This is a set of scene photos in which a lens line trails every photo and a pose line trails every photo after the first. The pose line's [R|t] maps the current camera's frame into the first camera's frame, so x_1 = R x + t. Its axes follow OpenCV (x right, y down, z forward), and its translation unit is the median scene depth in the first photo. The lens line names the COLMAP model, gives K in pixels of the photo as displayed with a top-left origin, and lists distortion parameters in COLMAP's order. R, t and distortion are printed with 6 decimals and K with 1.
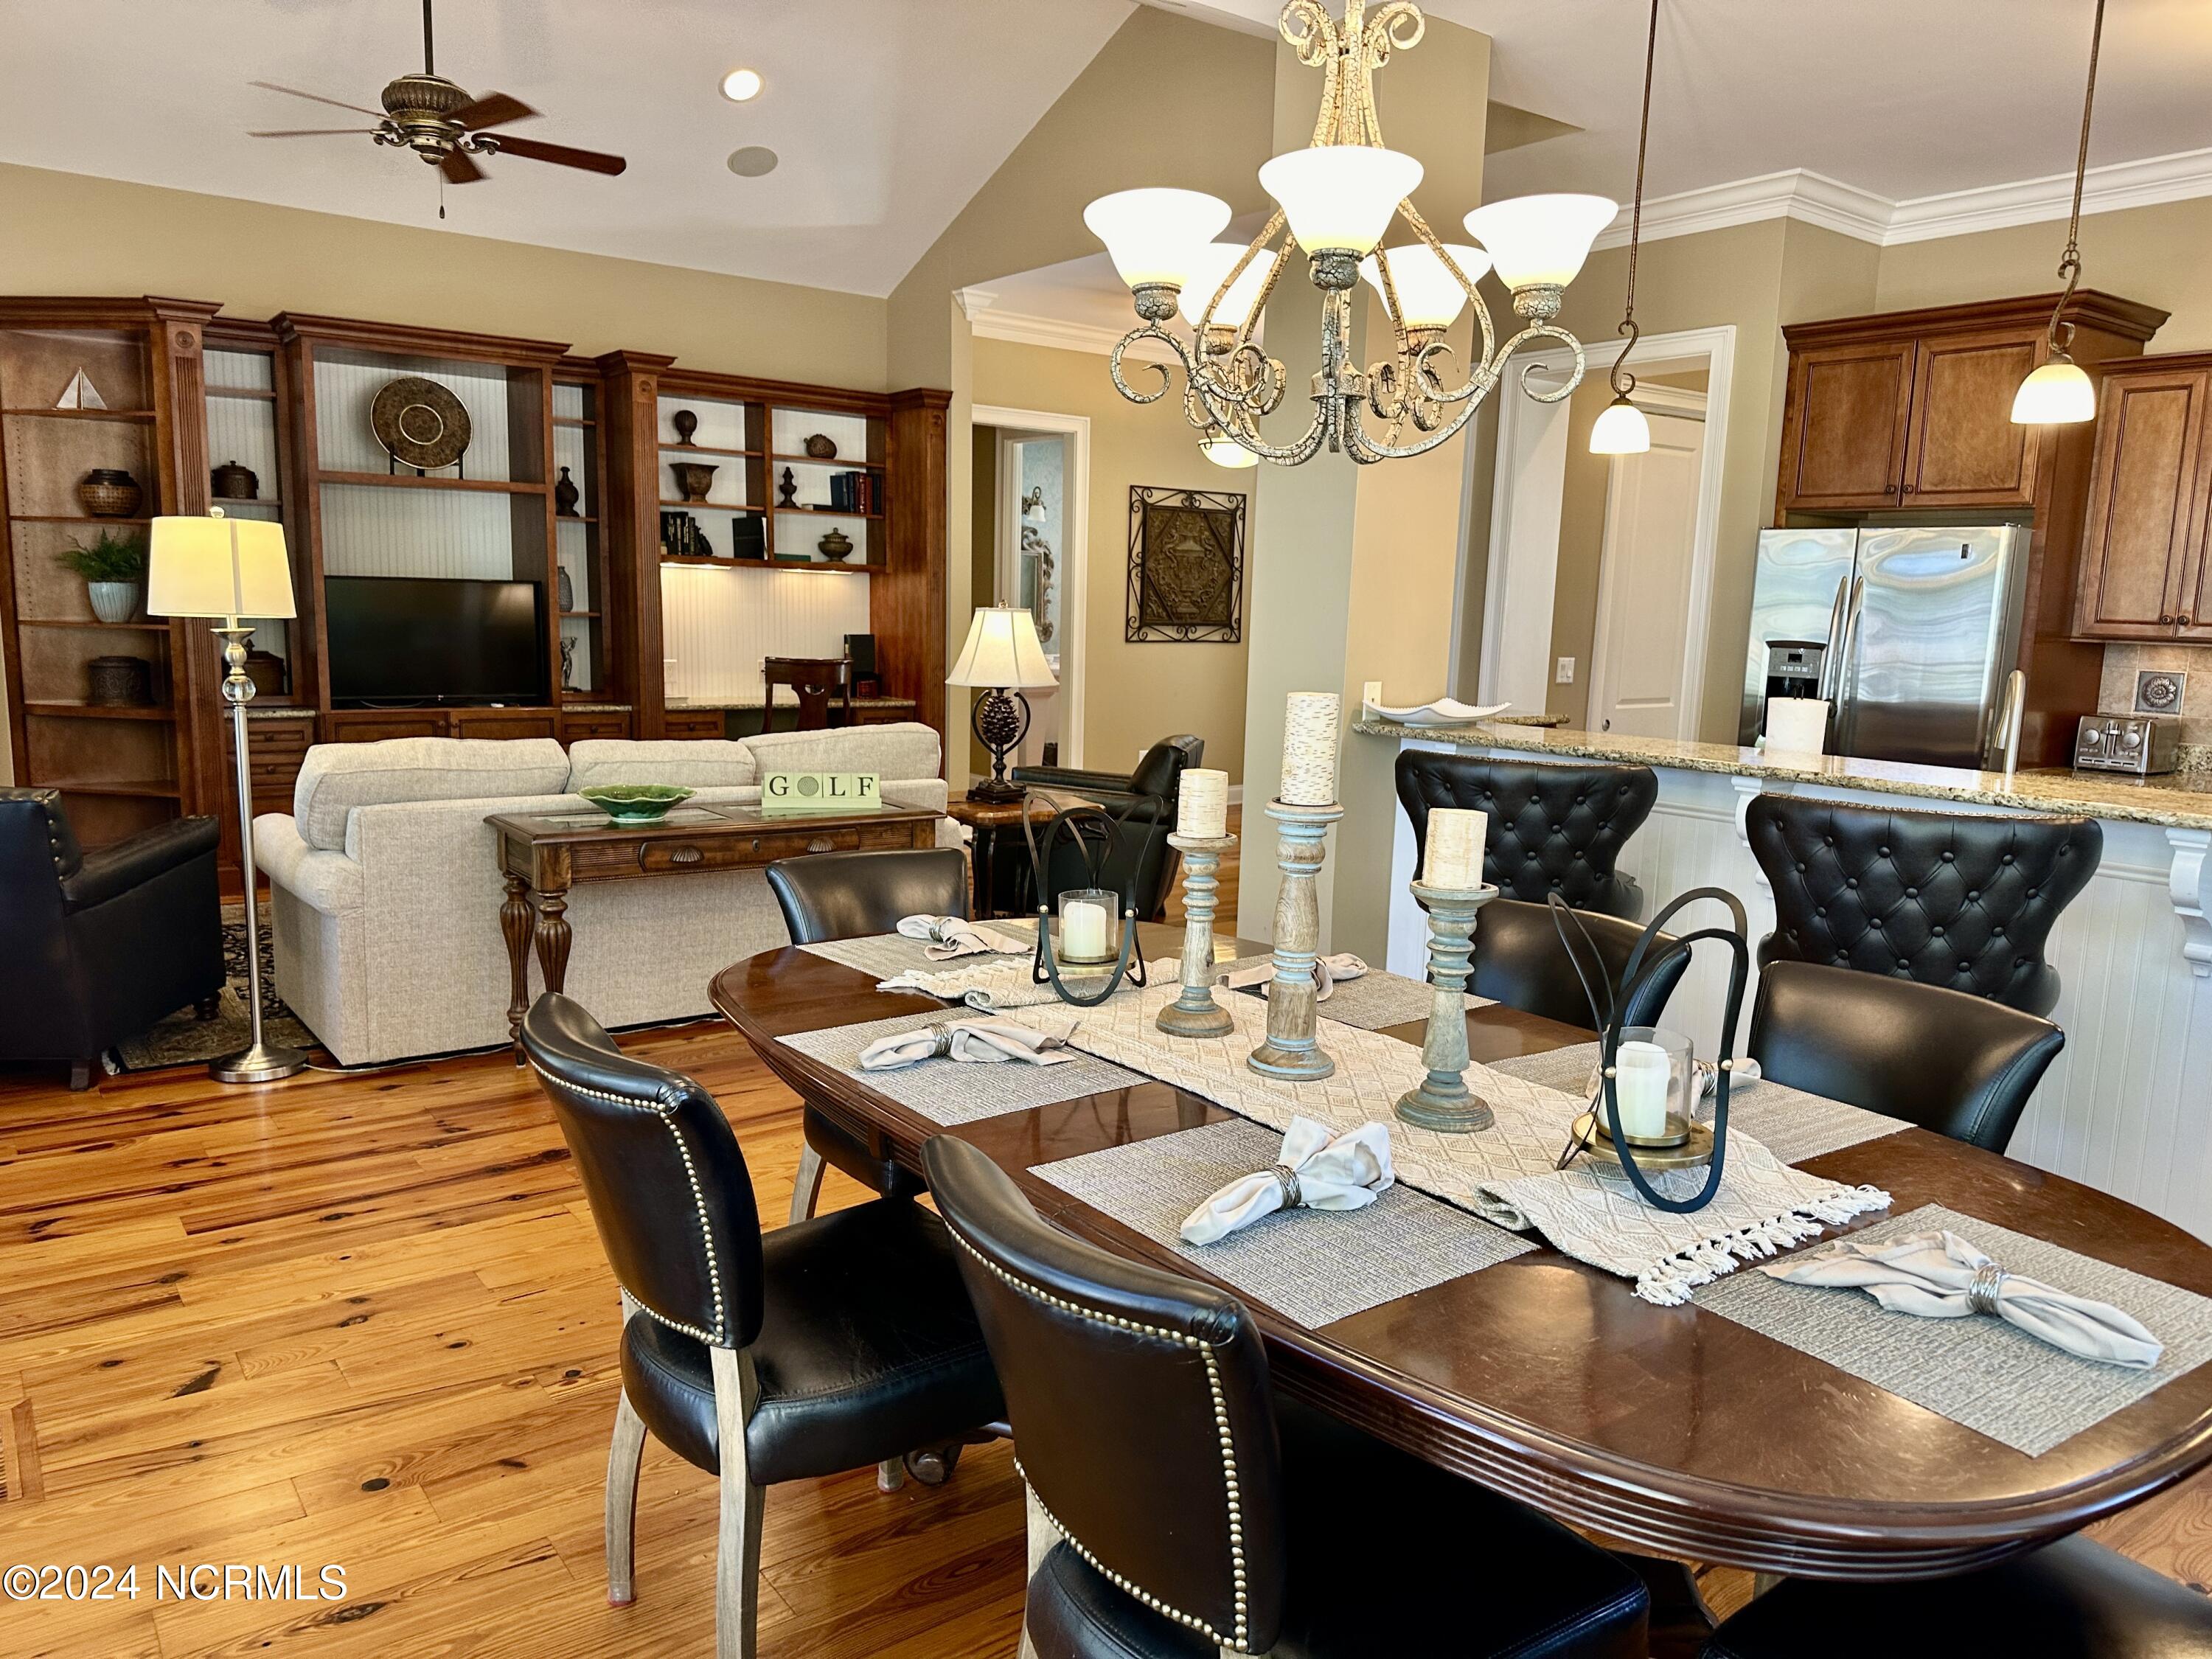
lens RADIAL K [[1553.3, 0, 1118.6], [0, 1553.3, 841.7], [0, 0, 1]] dist [0.053698, -0.068663]
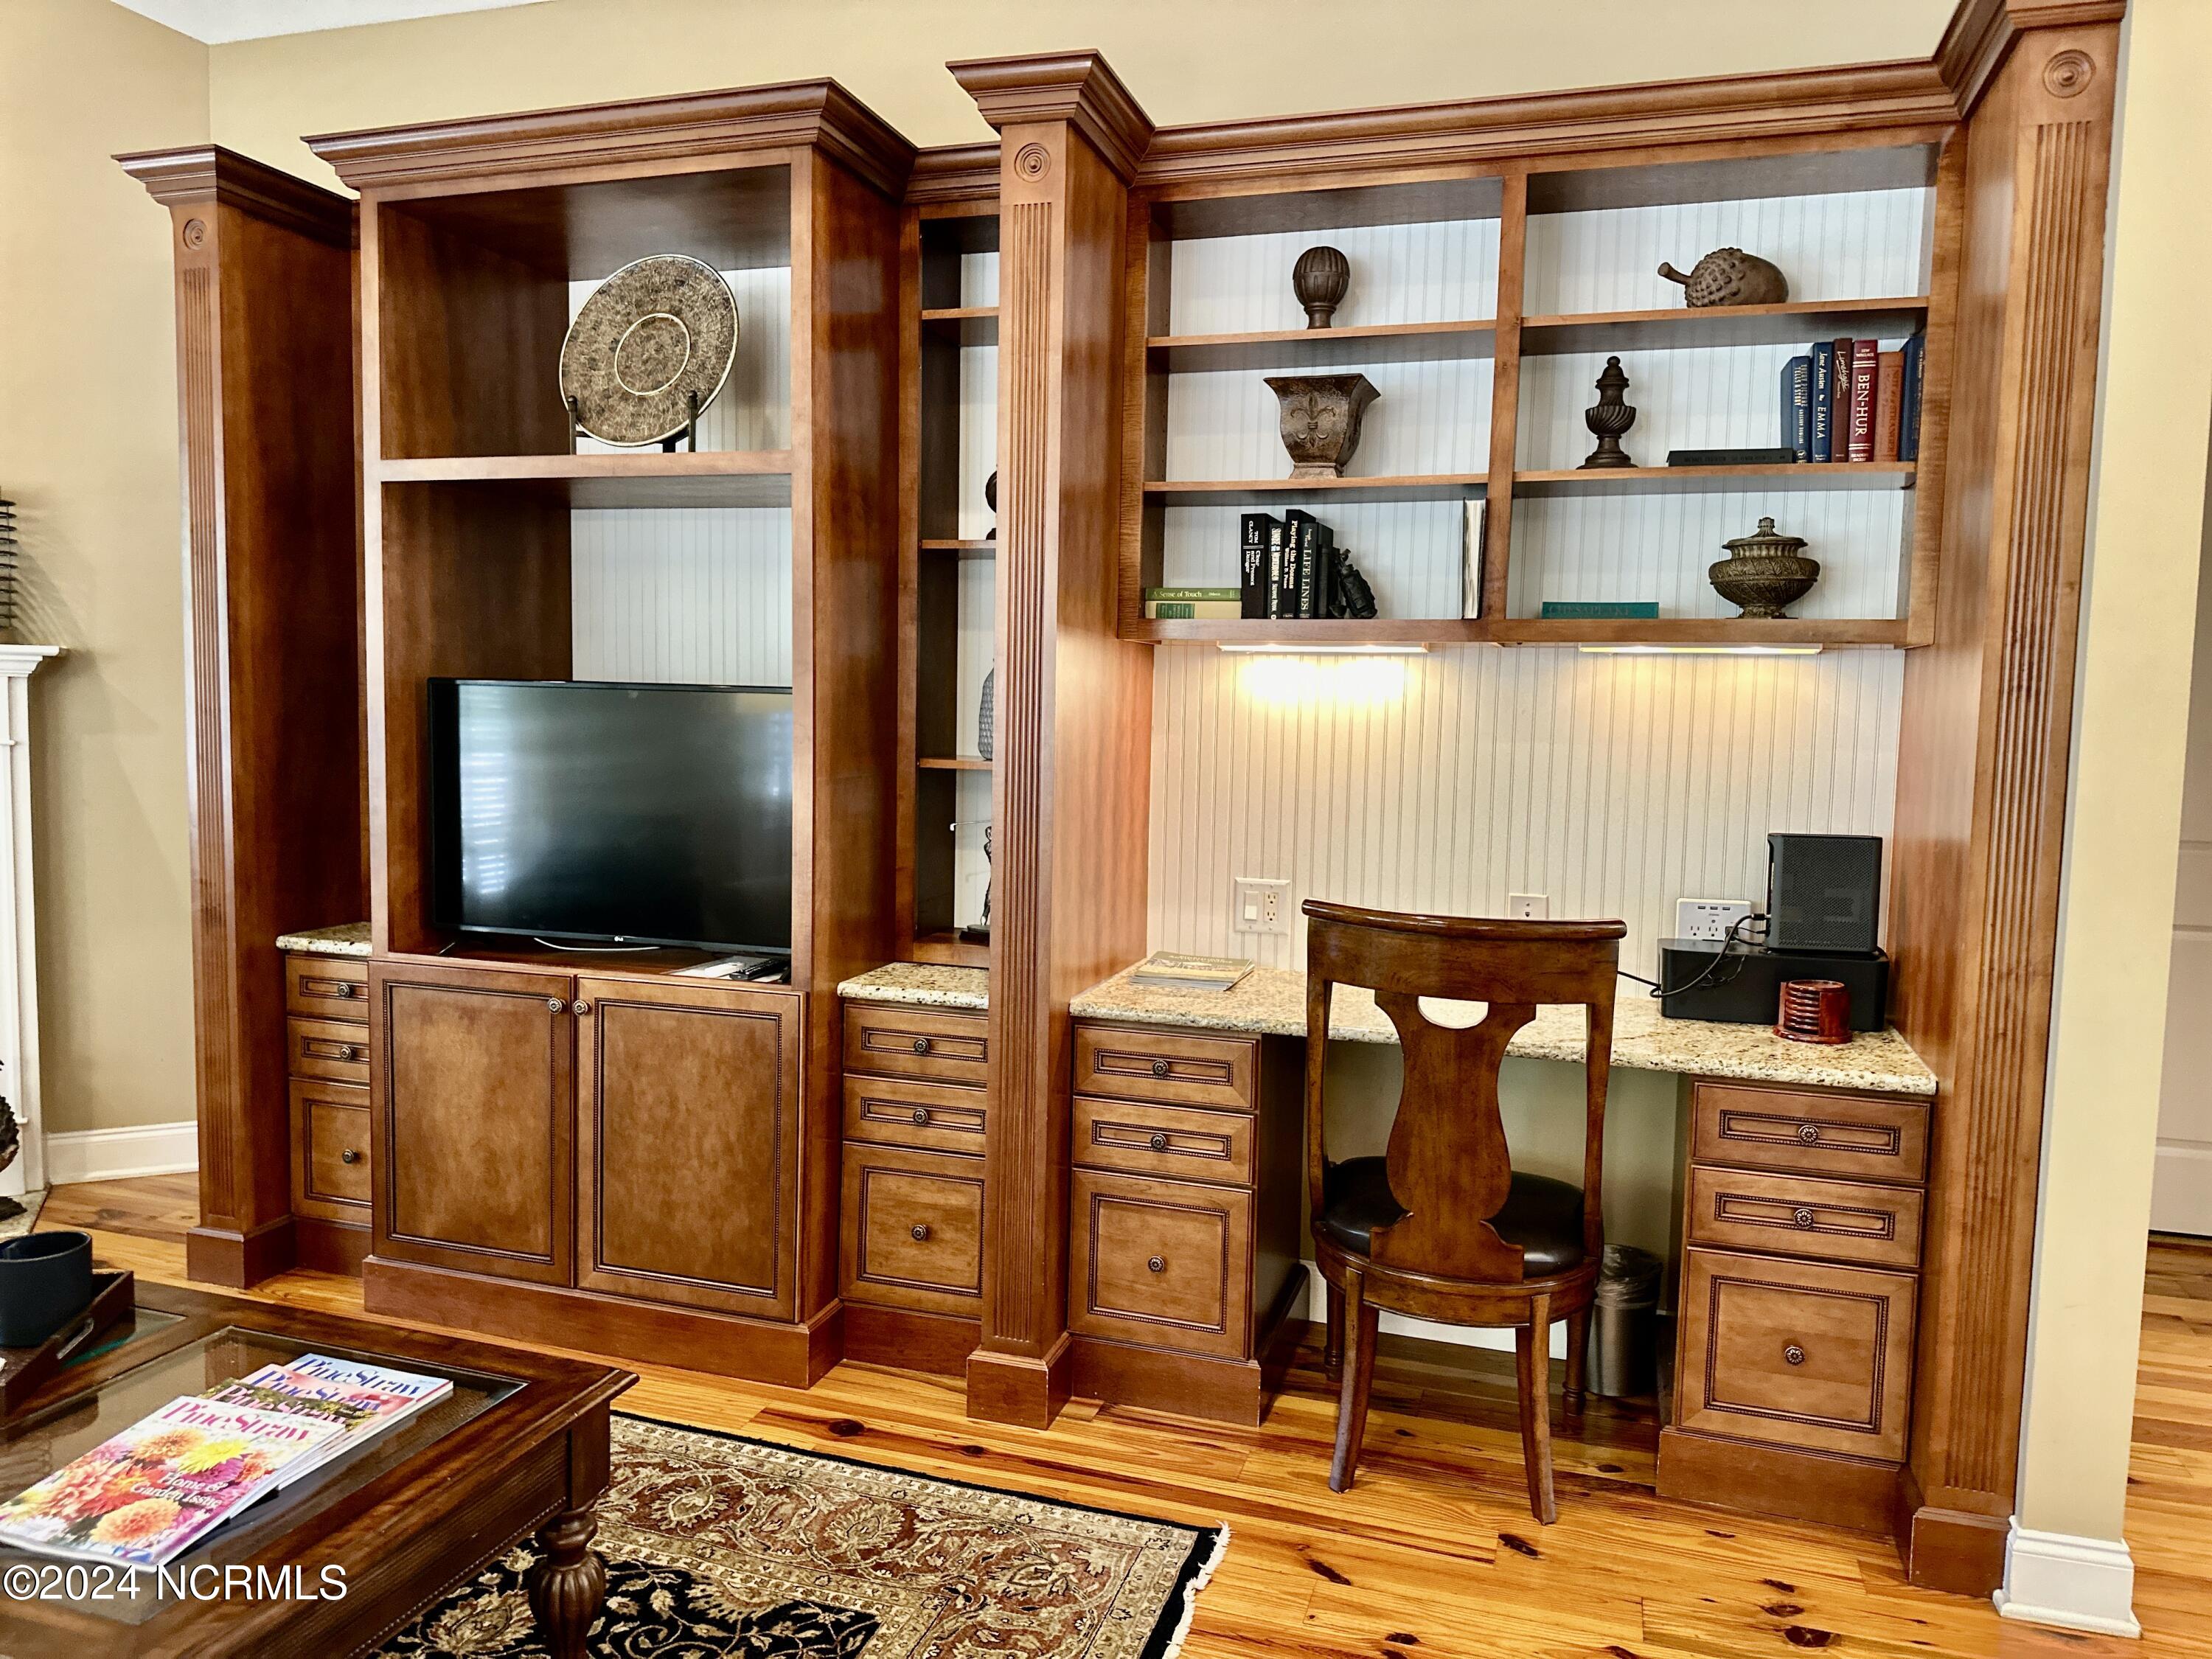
lens RADIAL K [[1553.3, 0, 1126.7], [0, 1553.3, 842.7], [0, 0, 1]] dist [0.053698, -0.068663]
pose [[0.583831, 0.060157, -0.809644, 0.022465], [-0.130895, 0.991179, -0.020743, -0.169098], [0.801254, 0.118089, 0.586555, 1.101940]]
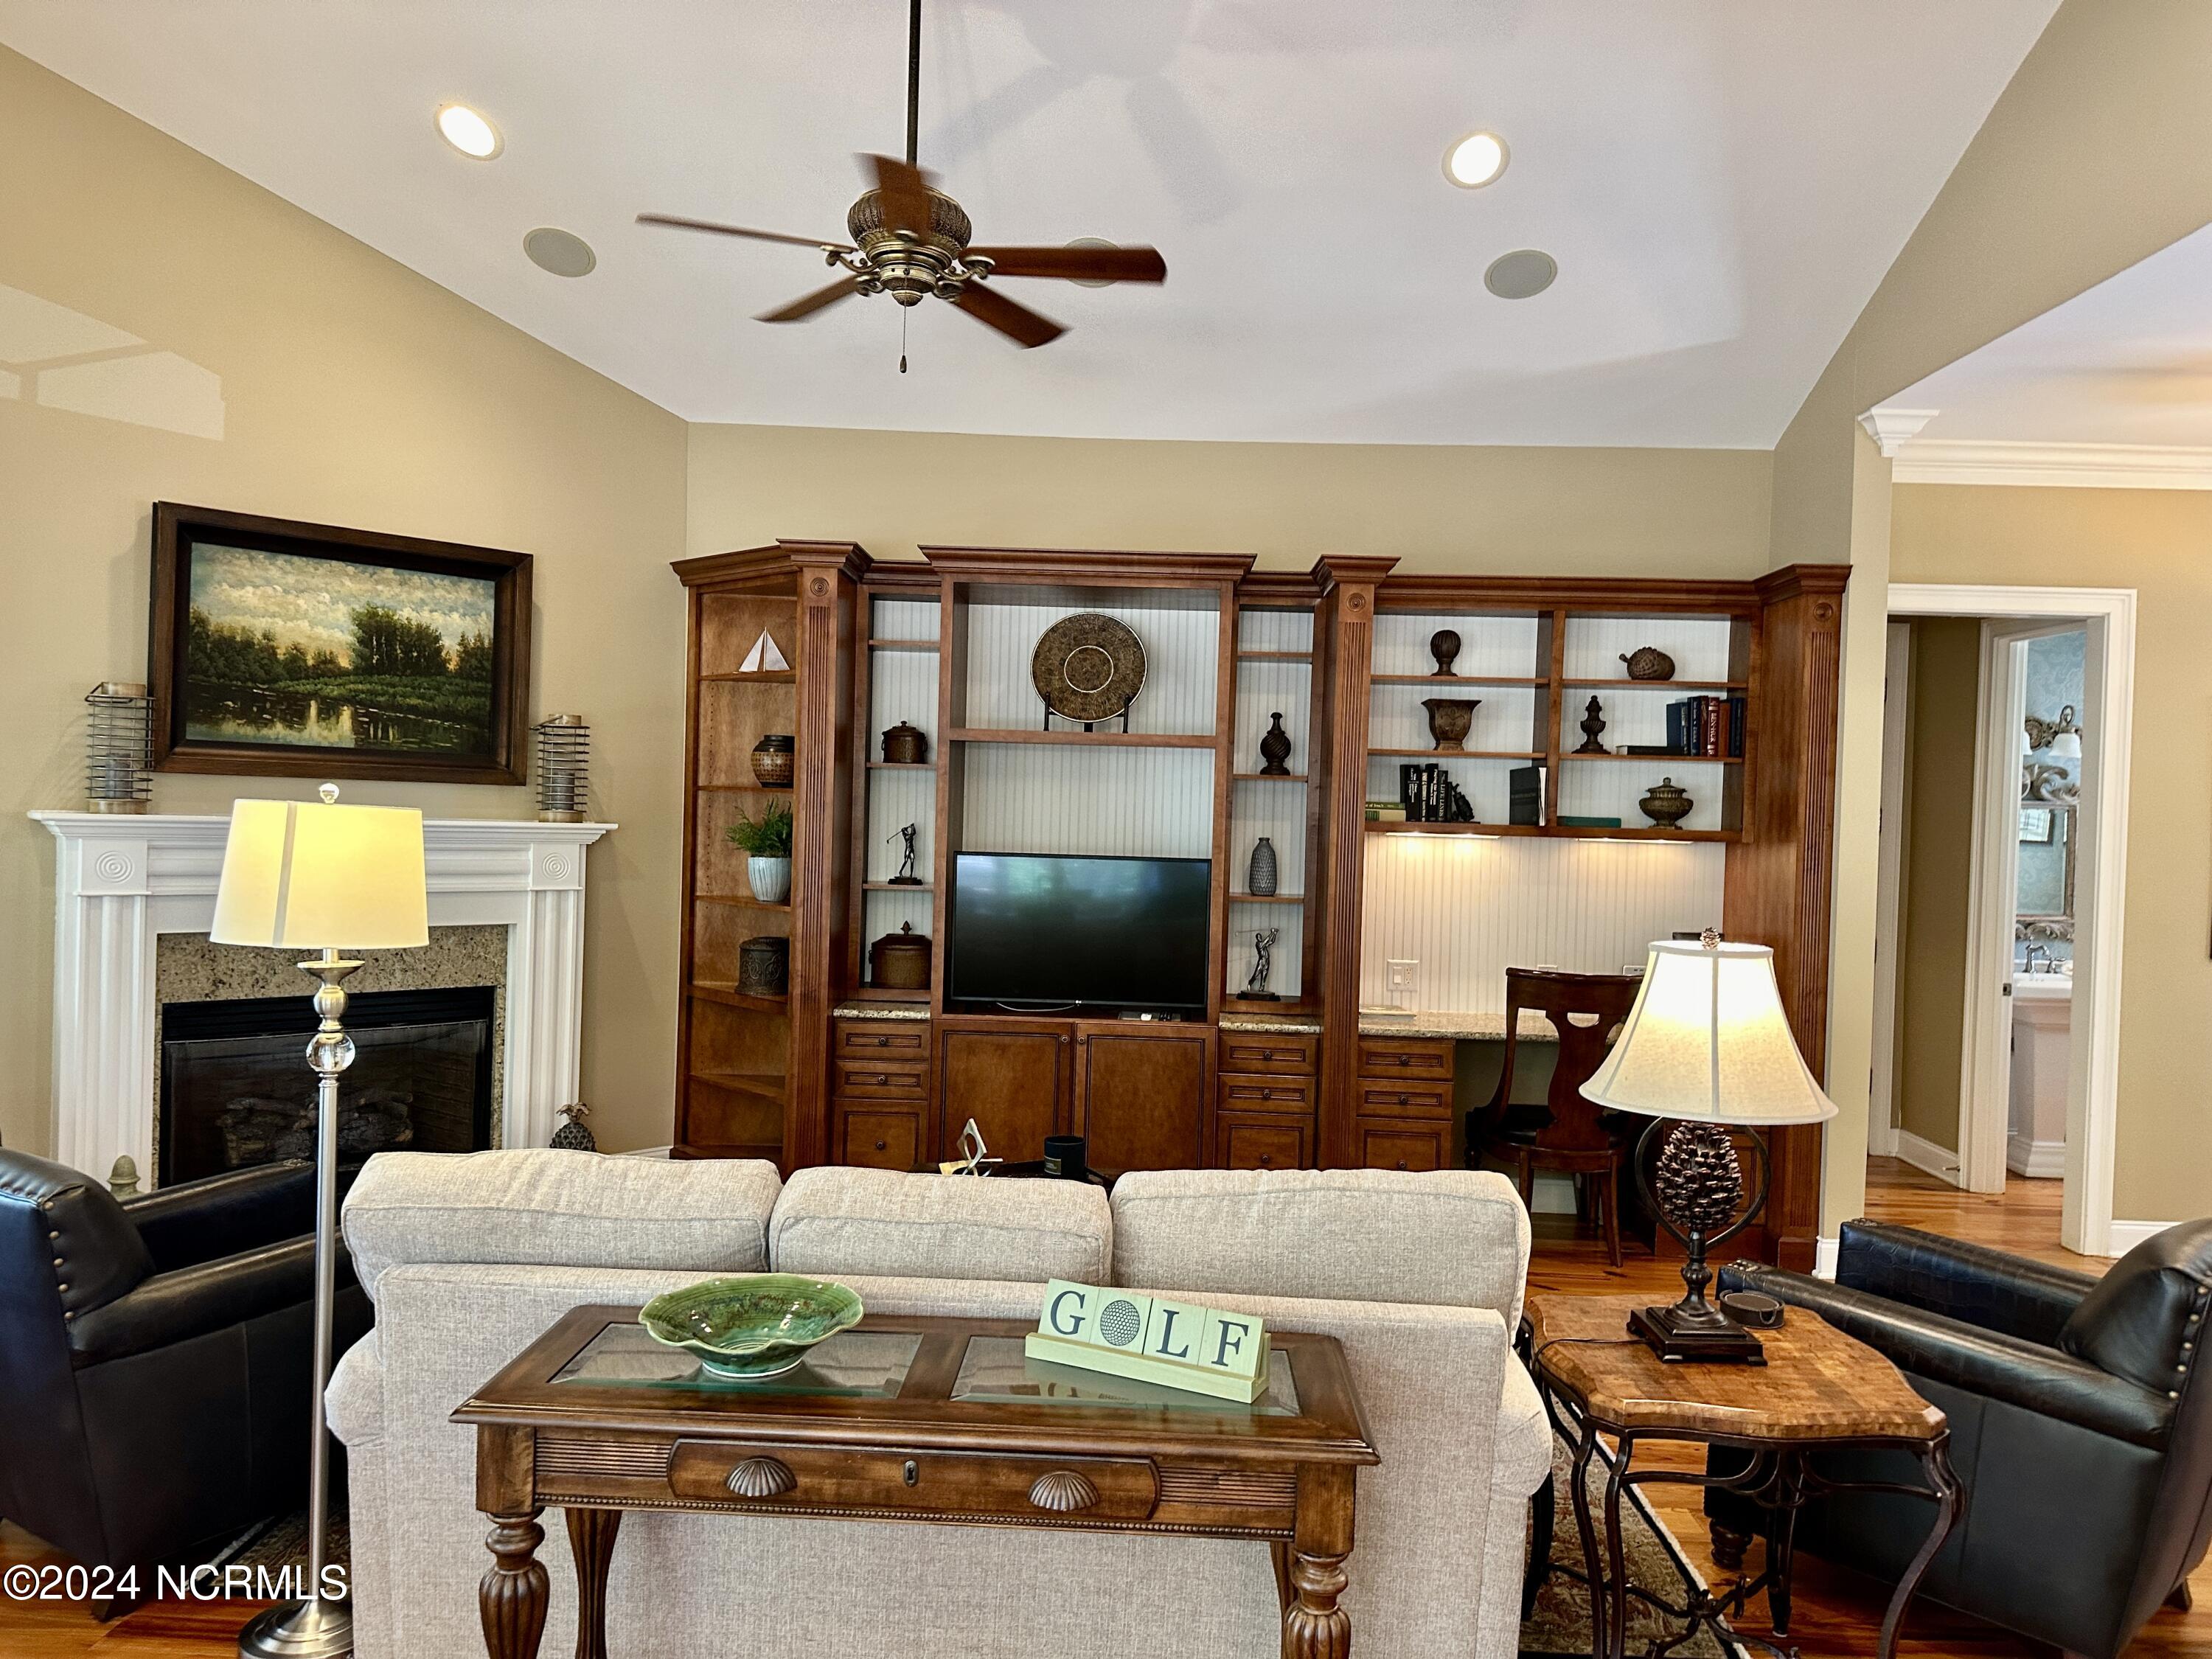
lens RADIAL K [[1553.3, 0, 1105.9], [0, 1553.3, 848.5], [0, 0, 1]] dist [0.053698, -0.068663]
pose [[0.784525, 0.011821, -0.619985, 0.079015], [-0.104113, 0.988136, -0.112903, -0.107091], [0.611295, 0.153124, 0.776448, 0.508194]]
